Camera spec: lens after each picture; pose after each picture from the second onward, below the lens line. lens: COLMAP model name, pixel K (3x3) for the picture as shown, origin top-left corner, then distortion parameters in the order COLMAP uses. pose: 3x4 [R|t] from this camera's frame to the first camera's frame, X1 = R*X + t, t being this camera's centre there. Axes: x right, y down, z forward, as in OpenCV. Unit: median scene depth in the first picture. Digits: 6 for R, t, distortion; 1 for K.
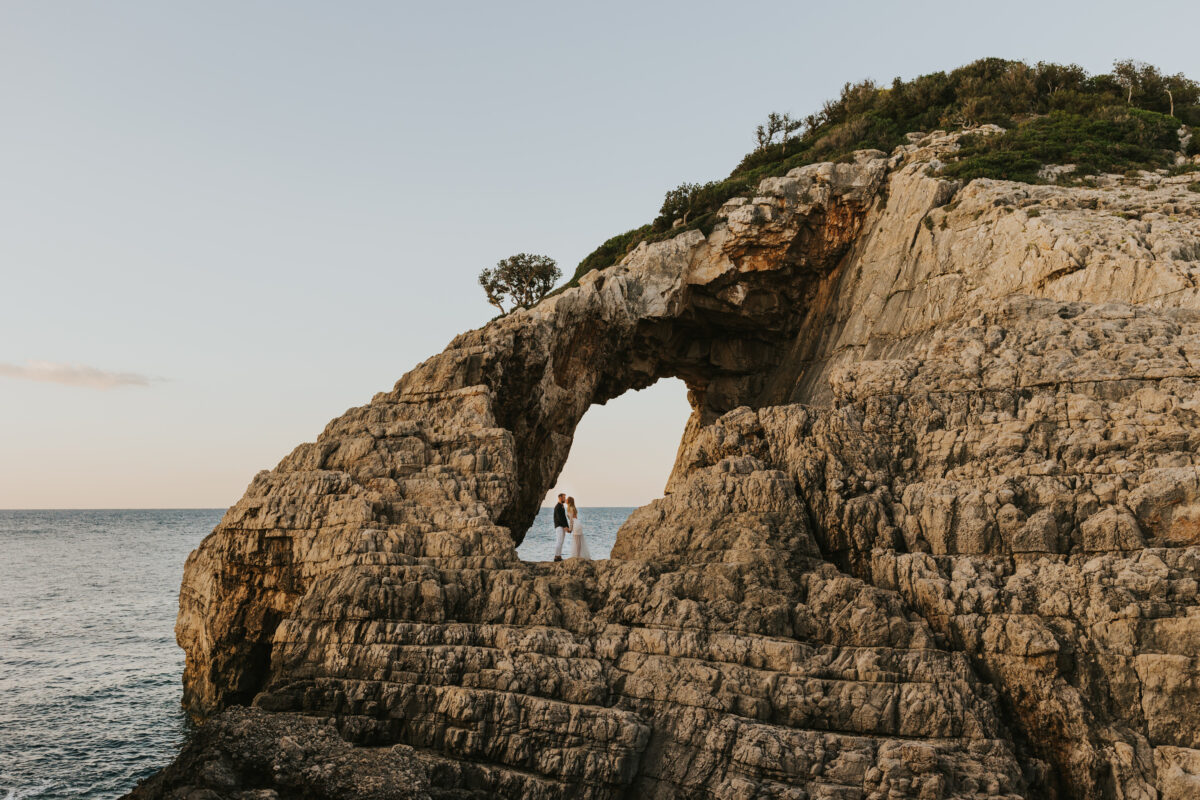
lens RADIAL K [[1264.4, 0, 534.1], [0, 1264.4, 399.5], [0, 0, 1]] dist [0.010257, 0.003303]
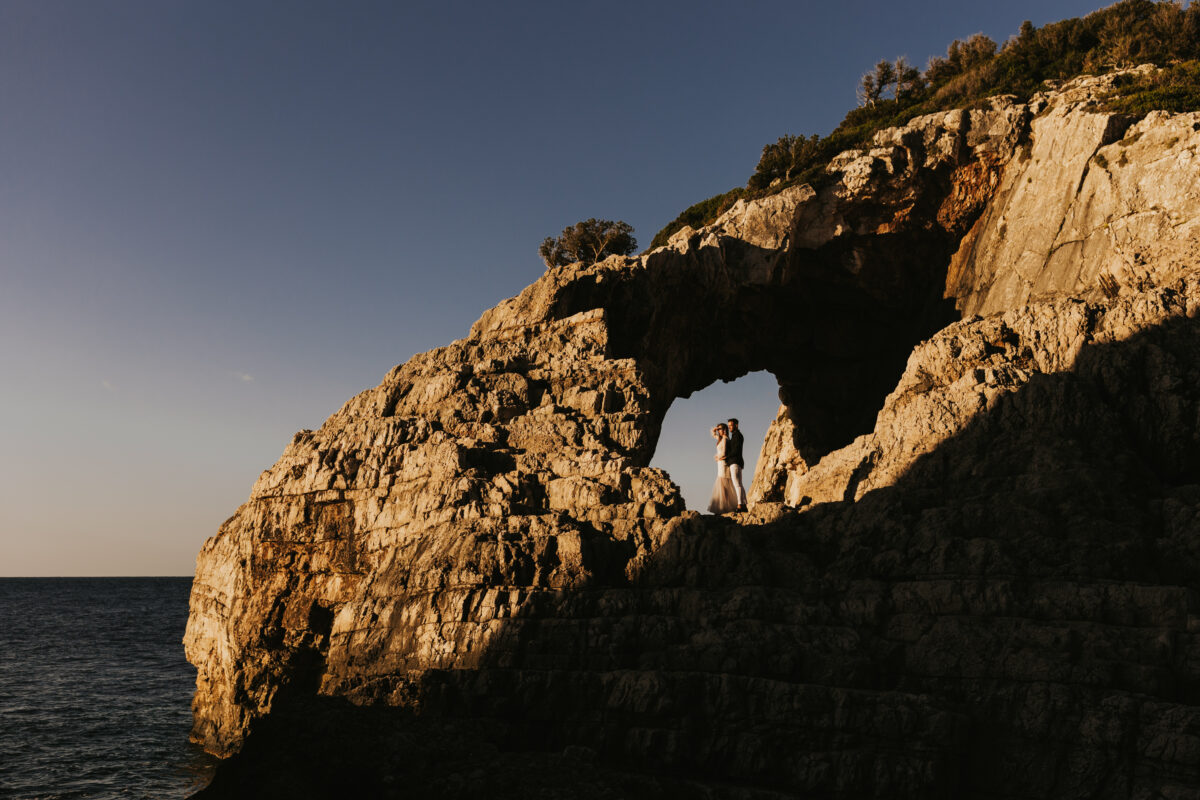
lens RADIAL K [[1271.2, 0, 563.3], [0, 1271.2, 436.4], [0, 0, 1]] dist [0.017844, -0.035907]
pose [[0.999346, 0.005870, 0.035668, -0.094338], [-0.004647, 0.999402, -0.034277, 0.096429], [-0.035848, 0.034089, 0.998776, 0.246832]]
